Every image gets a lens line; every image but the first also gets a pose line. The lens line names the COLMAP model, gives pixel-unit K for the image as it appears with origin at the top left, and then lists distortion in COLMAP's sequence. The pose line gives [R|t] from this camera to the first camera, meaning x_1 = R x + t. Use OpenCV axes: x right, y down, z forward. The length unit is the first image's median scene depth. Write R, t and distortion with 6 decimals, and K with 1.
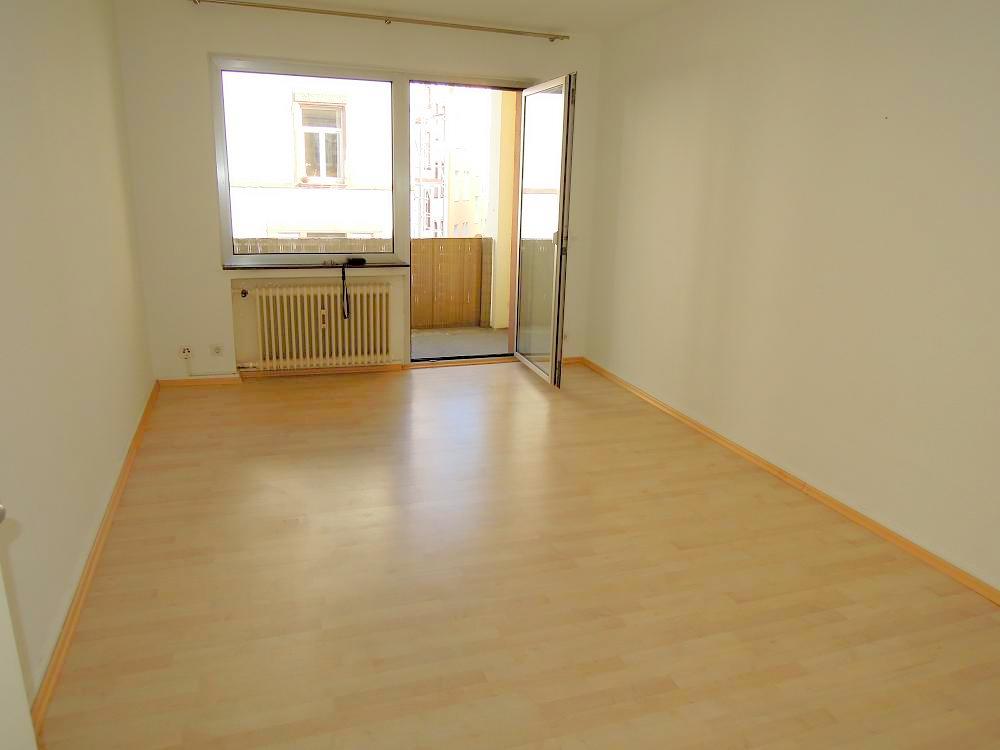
lens RADIAL K [[638.4, 0, 500.0], [0, 638.4, 375.0], [0, 0, 1]] dist [-0.003786, -0.000791]
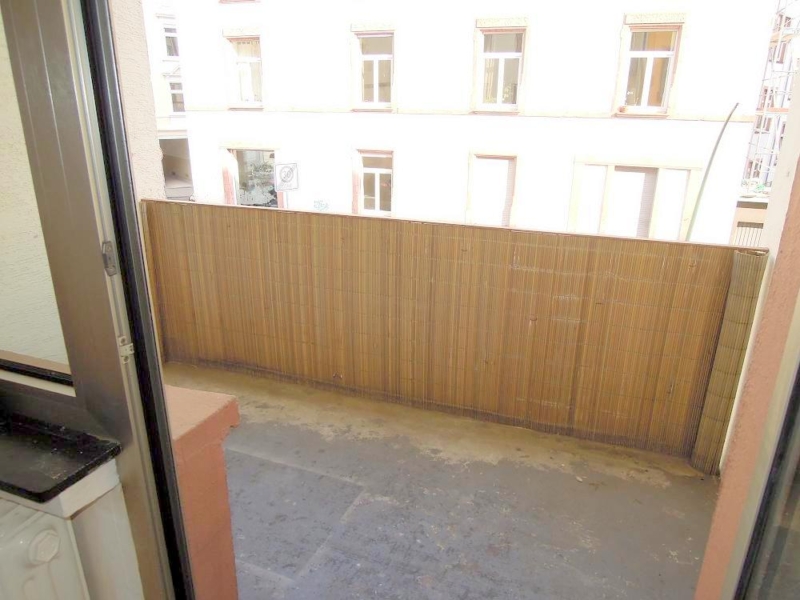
lens RADIAL K [[582.1, 0, 400.0], [0, 582.1, 300.0], [0, 0, 1]] dist [-0.011547, -0.003994]
pose [[0.775685, 0.186294, -0.602999, 0.006362], [-0.175613, 0.981420, 0.077301, -0.040274], [0.606196, 0.045933, 0.793988, 0.140702]]
